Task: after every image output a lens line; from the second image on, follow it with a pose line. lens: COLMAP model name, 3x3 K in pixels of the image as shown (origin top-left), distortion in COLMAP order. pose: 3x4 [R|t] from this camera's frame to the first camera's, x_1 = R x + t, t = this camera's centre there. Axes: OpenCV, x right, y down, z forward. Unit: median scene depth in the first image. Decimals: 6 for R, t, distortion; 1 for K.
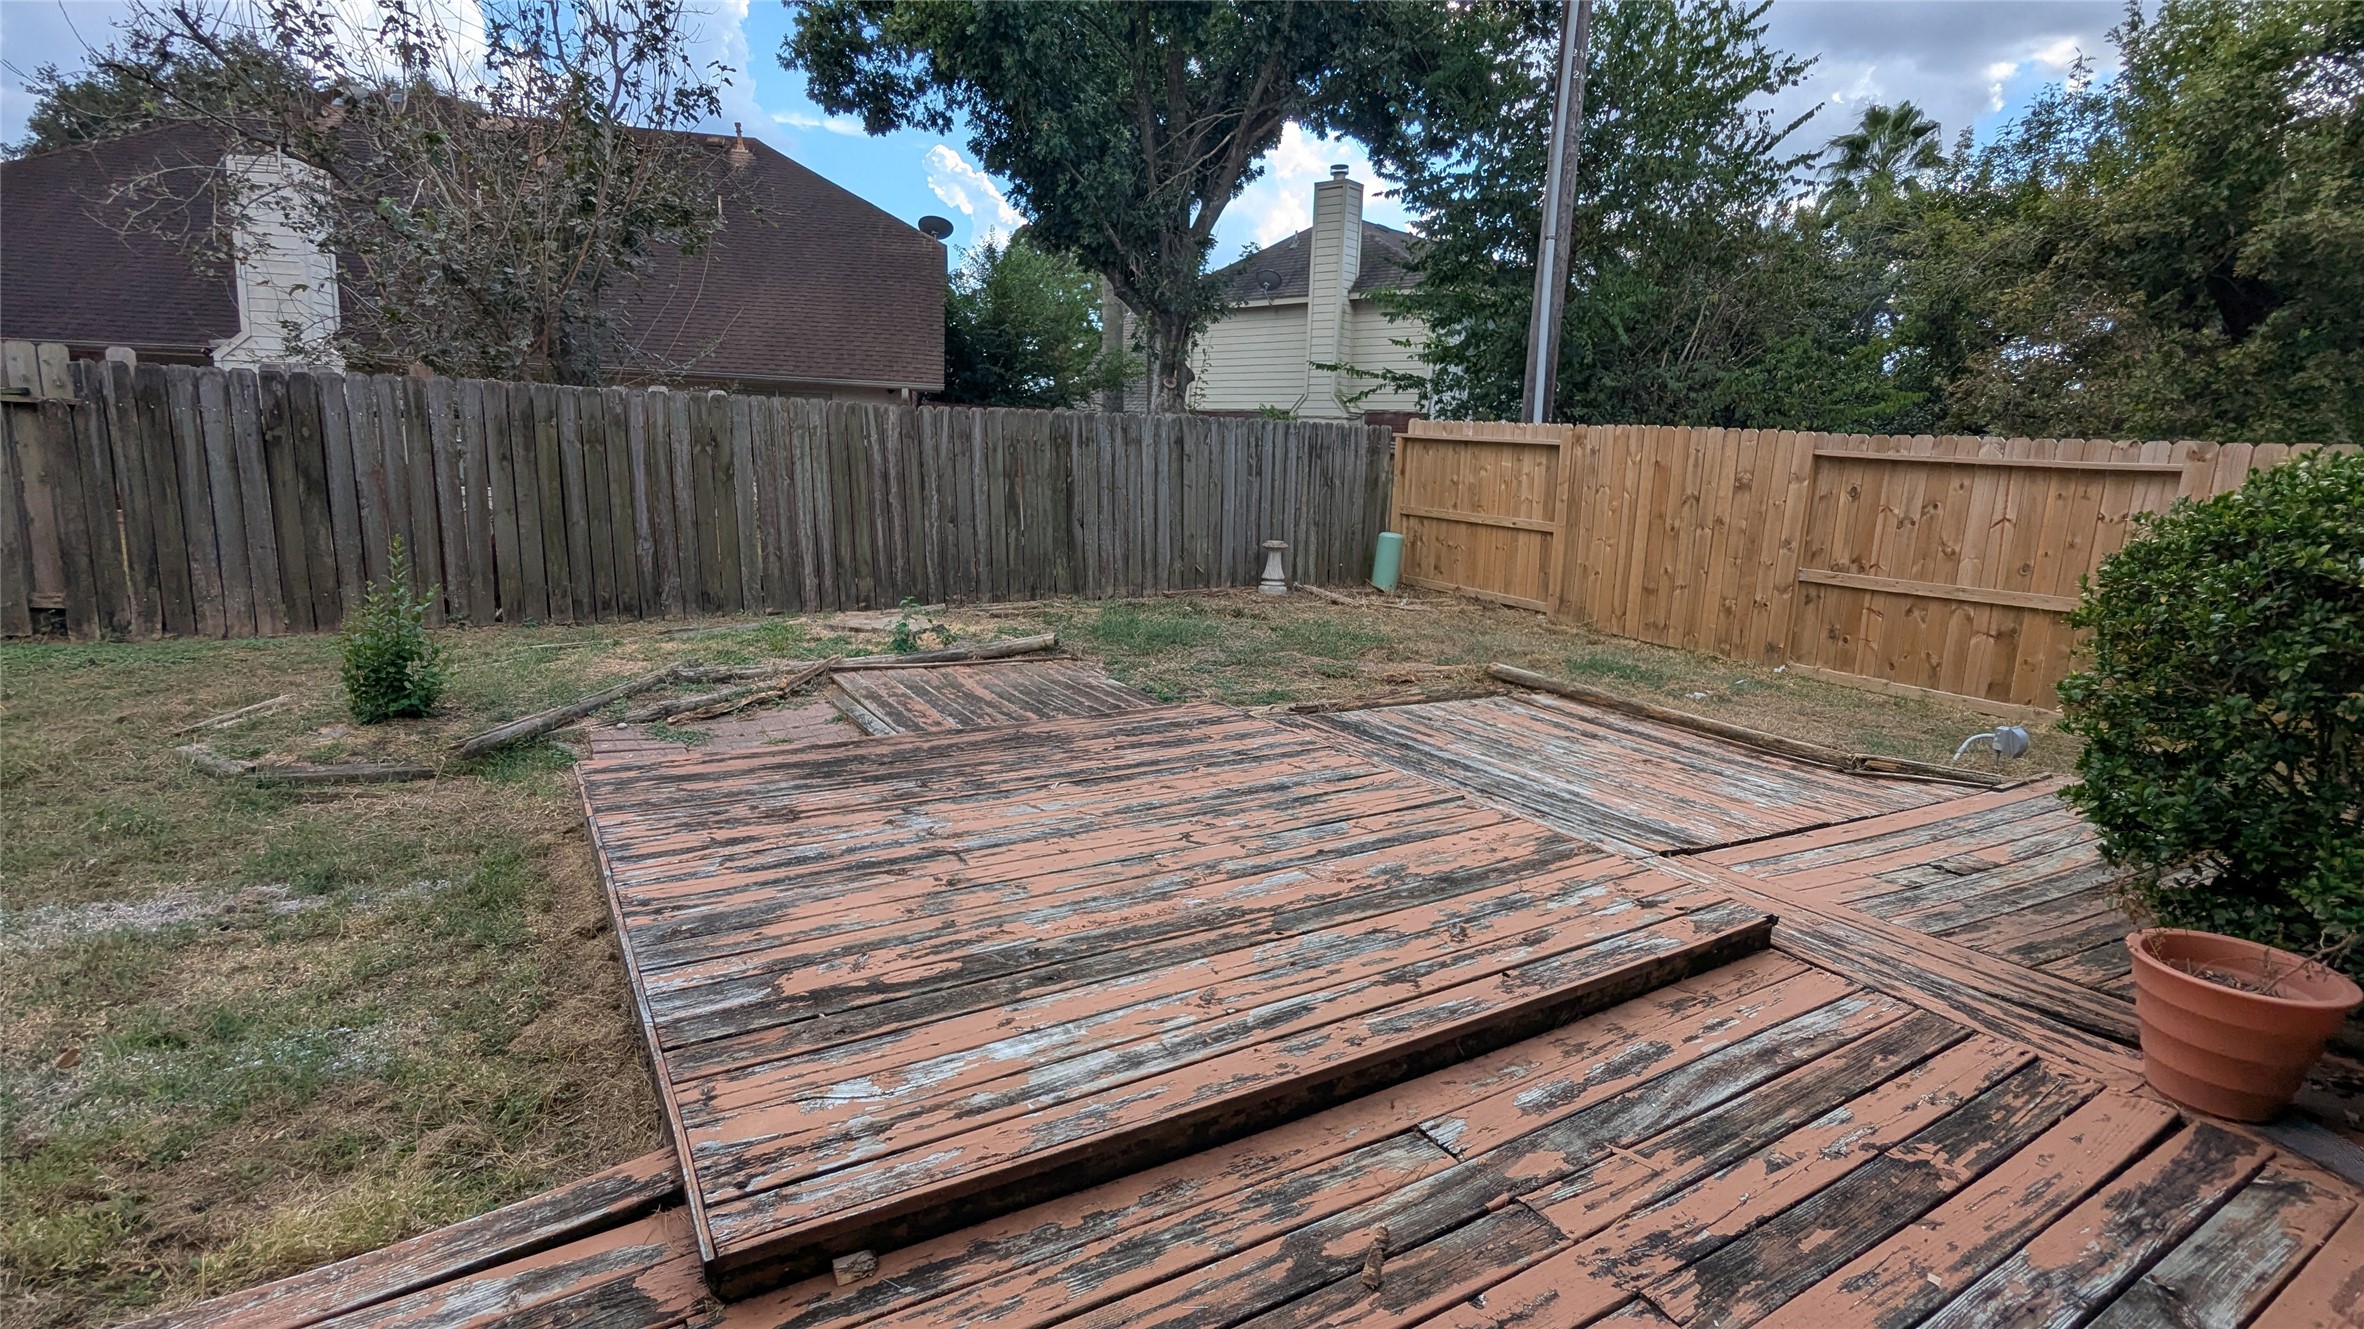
lens RADIAL K [[1117.2, 0, 1180.3], [0, 1117.2, 657.5], [0, 0, 1]] dist [-0.002971, 0.001840]
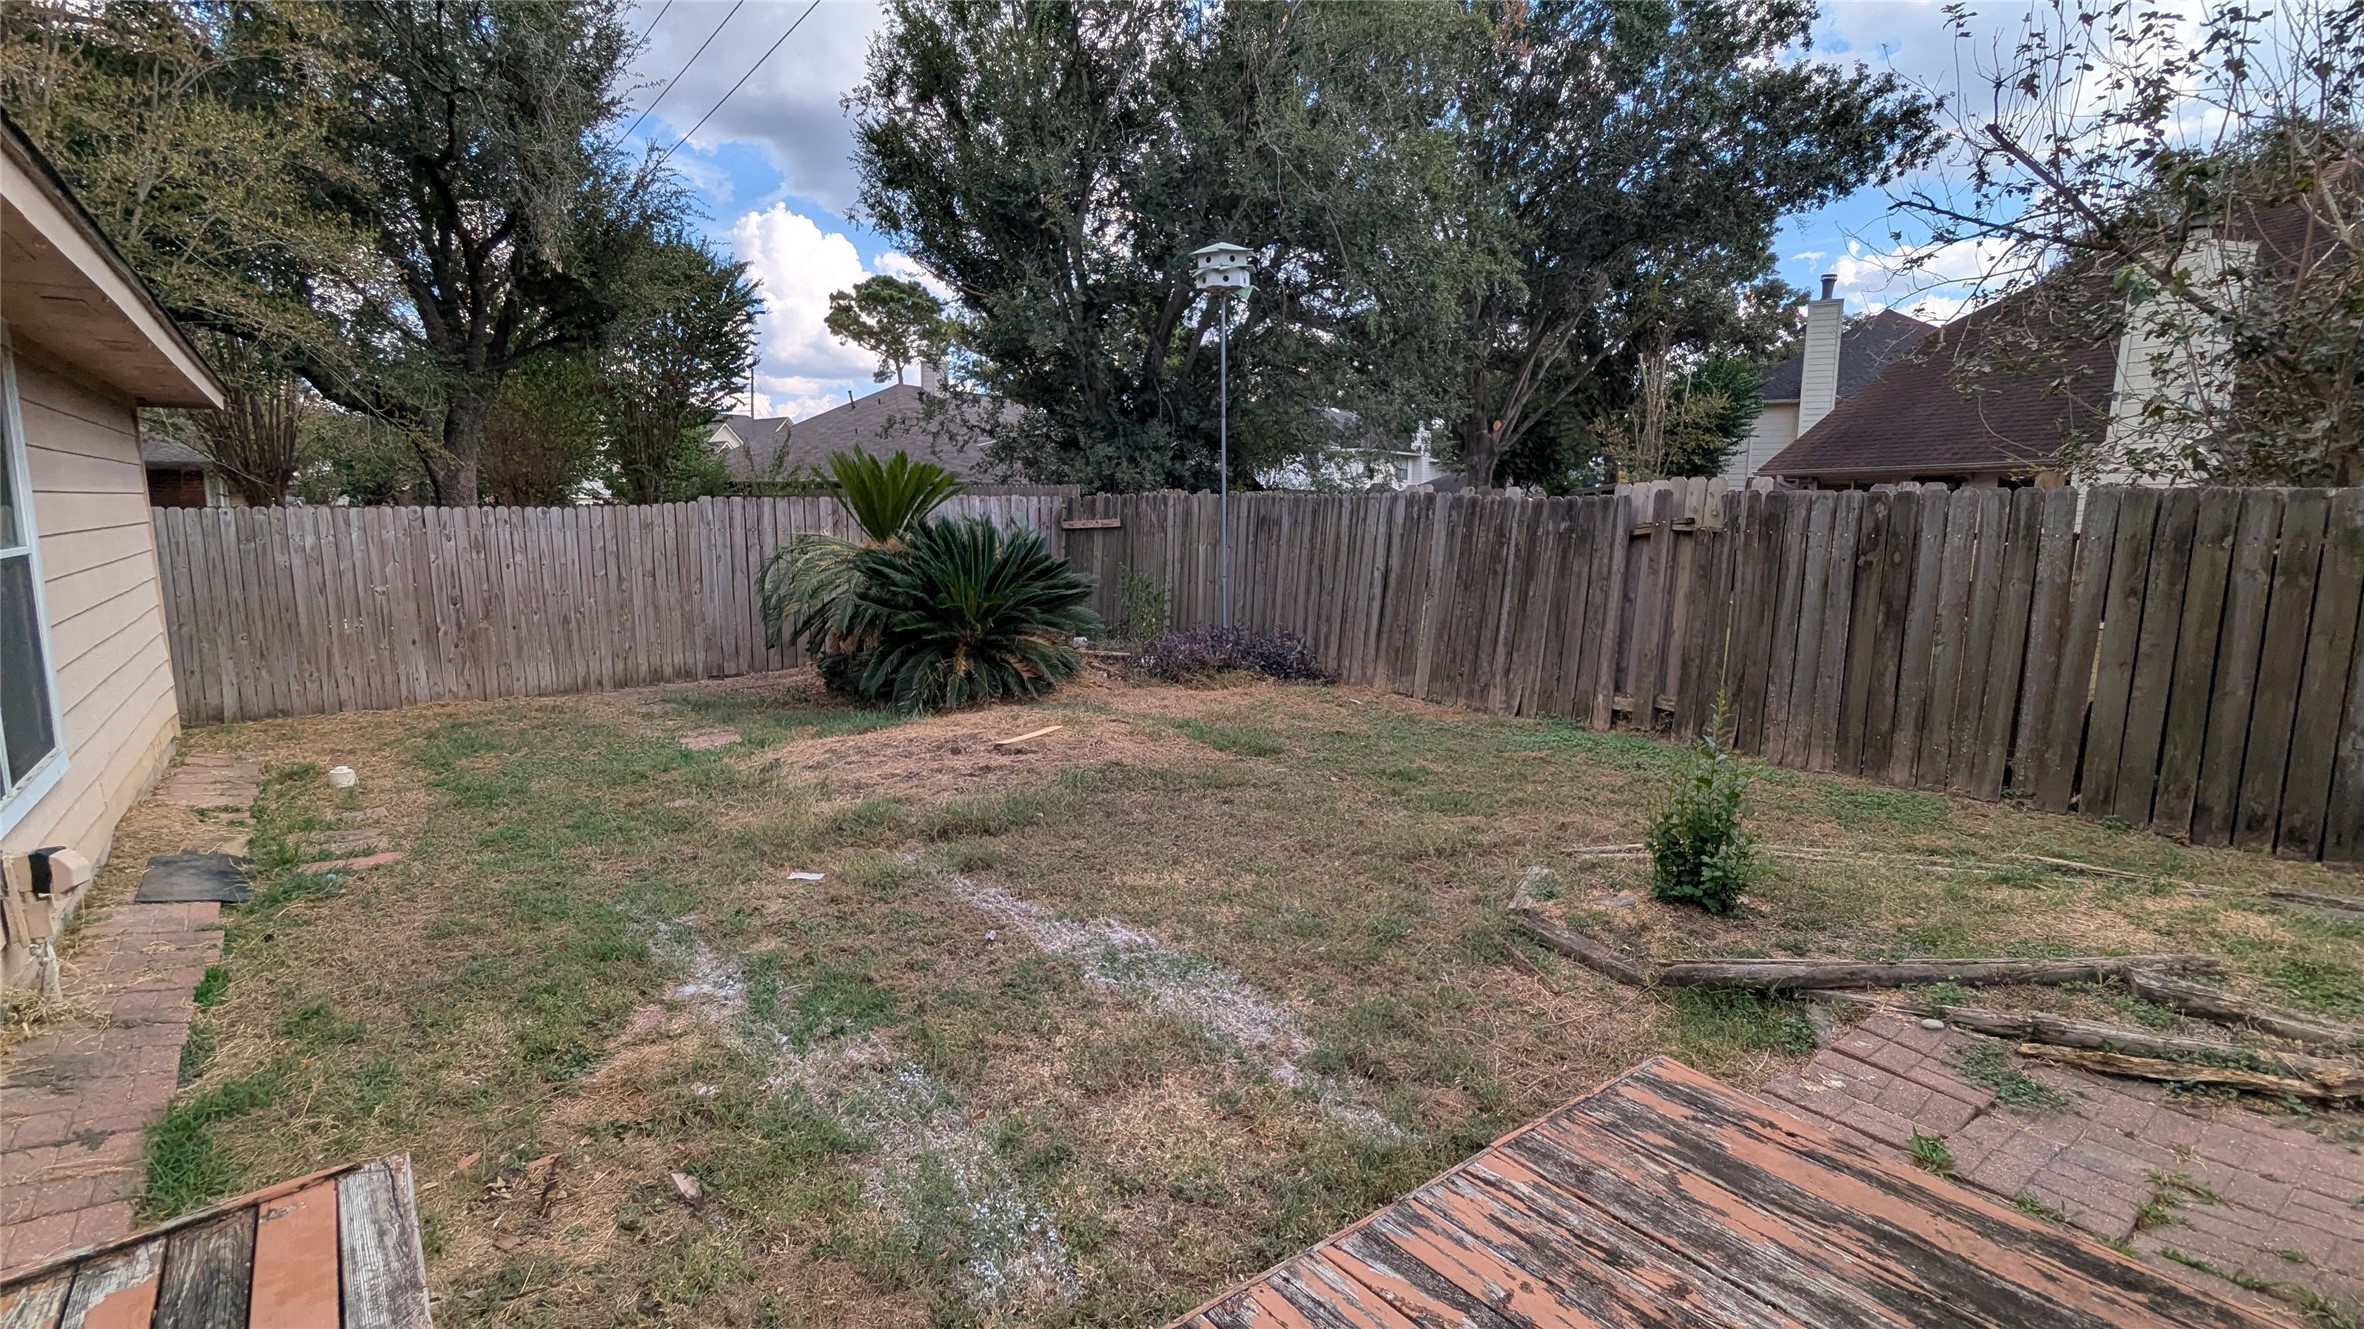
lens RADIAL K [[1117.2, 0, 1185.2], [0, 1117.2, 672.8], [0, 0, 1]] dist [-0.002971, 0.001840]
pose [[0.113636, 0.108936, -0.987532, 0.072719], [-0.186246, 0.978686, 0.086528, -0.133655], [0.975910, 0.174091, 0.131503, 0.553956]]
